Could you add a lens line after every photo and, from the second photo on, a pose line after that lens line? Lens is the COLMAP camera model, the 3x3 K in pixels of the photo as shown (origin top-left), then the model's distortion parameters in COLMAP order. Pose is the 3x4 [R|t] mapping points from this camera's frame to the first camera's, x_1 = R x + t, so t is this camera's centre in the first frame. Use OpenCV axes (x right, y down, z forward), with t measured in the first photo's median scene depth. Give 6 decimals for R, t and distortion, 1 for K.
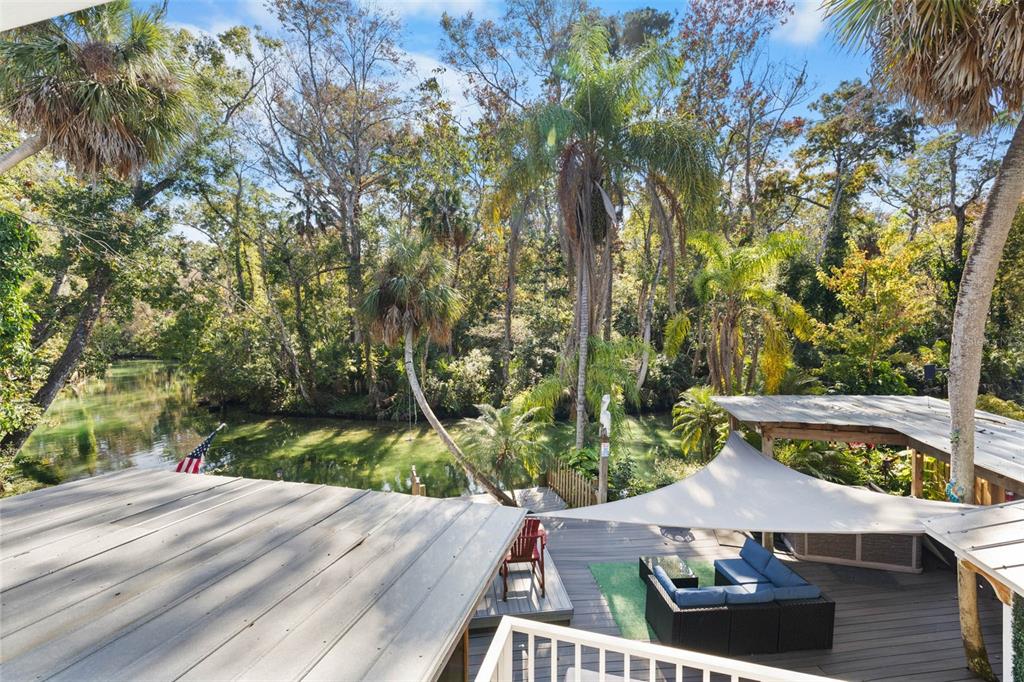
lens RADIAL K [[427.0, 0, 511.2], [0, 427.0, 345.6], [0, 0, 1]] dist [0.000348, 0.000275]
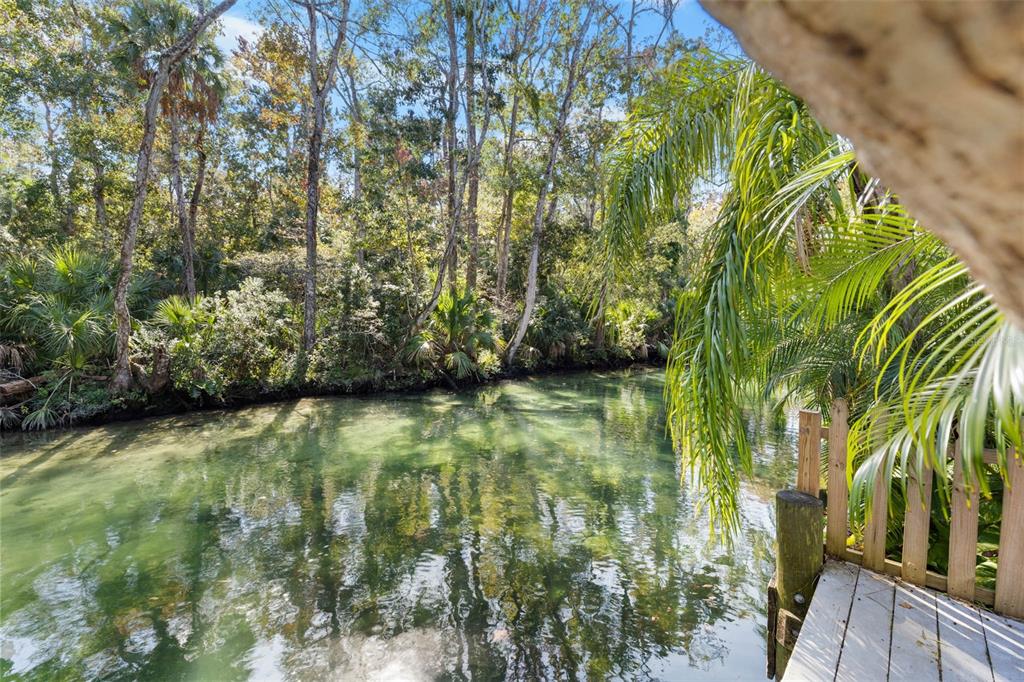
lens RADIAL K [[427.0, 0, 511.2], [0, 427.0, 345.6], [0, 0, 1]] dist [0.000348, 0.000275]
pose [[0.875671, -0.034192, 0.481696, -0.061326], [0.029342, 0.999414, 0.017600, 0.094959], [-0.482016, -0.001278, 0.876162, 0.388660]]
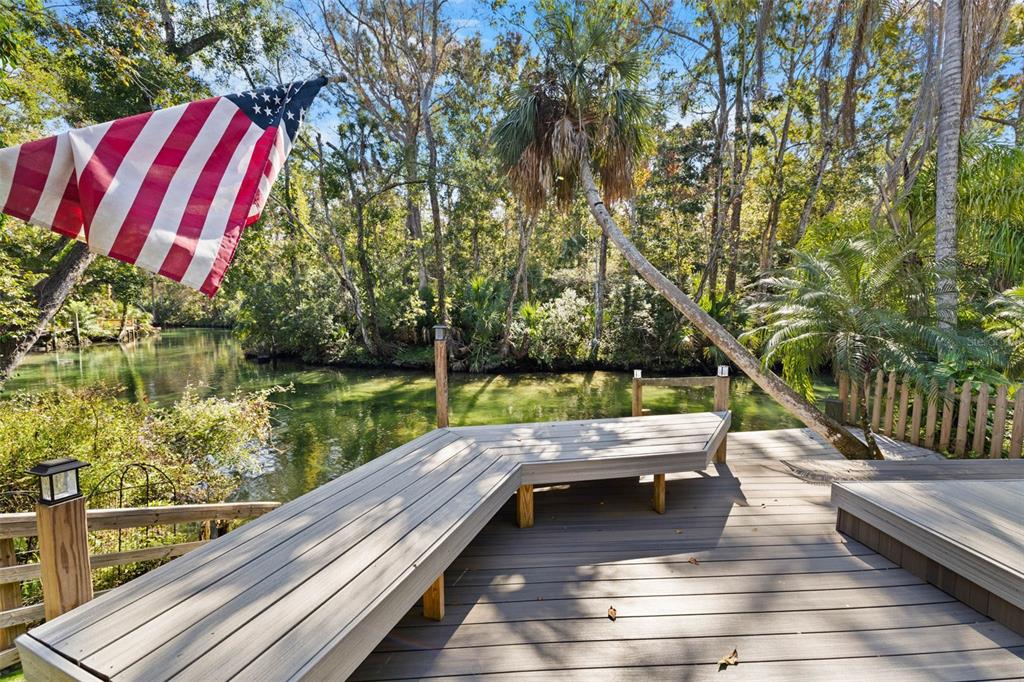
lens RADIAL K [[427.0, 0, 511.2], [0, 427.0, 345.6], [0, 0, 1]] dist [0.000348, 0.000275]
pose [[0.997211, 0.012142, -0.073635, -0.135902], [-0.009757, 0.999419, 0.032669, 0.091779], [0.073989, -0.031860, 0.996750, 0.180370]]
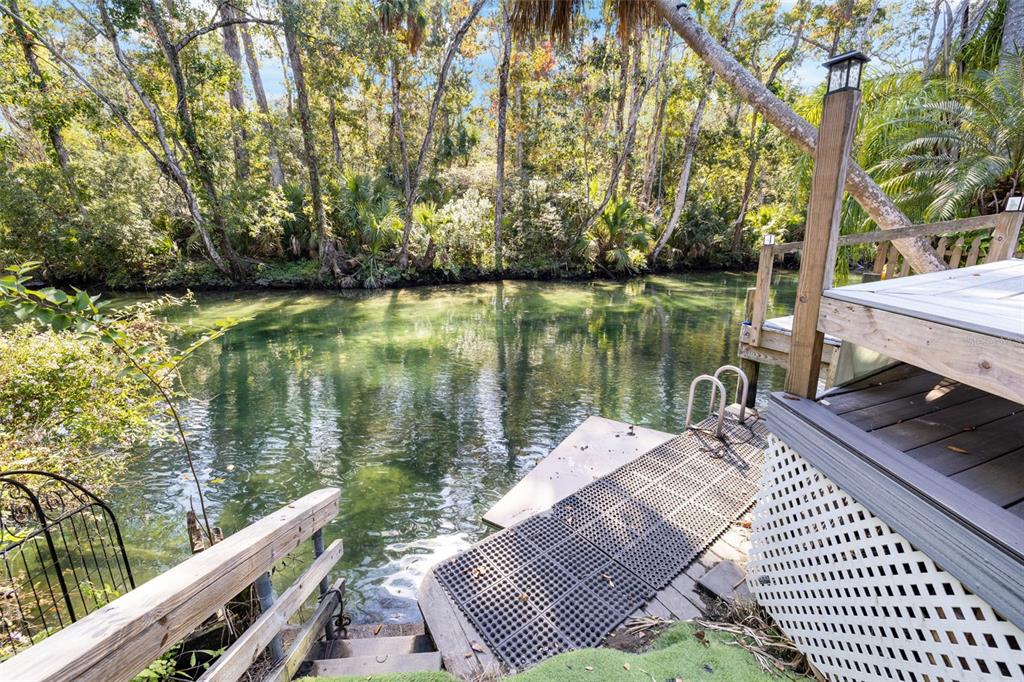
lens RADIAL K [[427.0, 0, 511.2], [0, 427.0, 345.6], [0, 0, 1]] dist [0.000348, 0.000275]
pose [[0.964009, -0.070017, 0.256485, -0.227074], [0.013726, 0.976520, 0.214989, 0.114782], [-0.265516, -0.203731, 0.942335, 0.257553]]
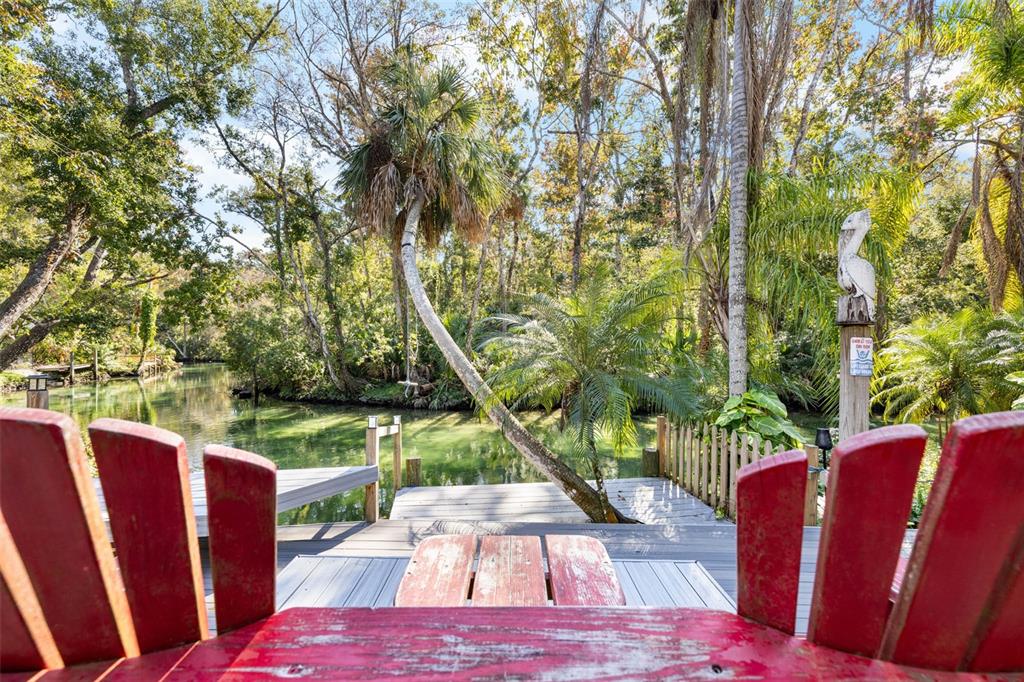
lens RADIAL K [[427.0, 0, 511.2], [0, 427.0, 345.6], [0, 0, 1]] dist [0.000348, 0.000275]
pose [[0.989352, 0.002564, -0.145517, -0.007625], [-0.009404, 0.998882, -0.046339, 0.086072], [0.145235, 0.047214, 0.988270, 0.201389]]
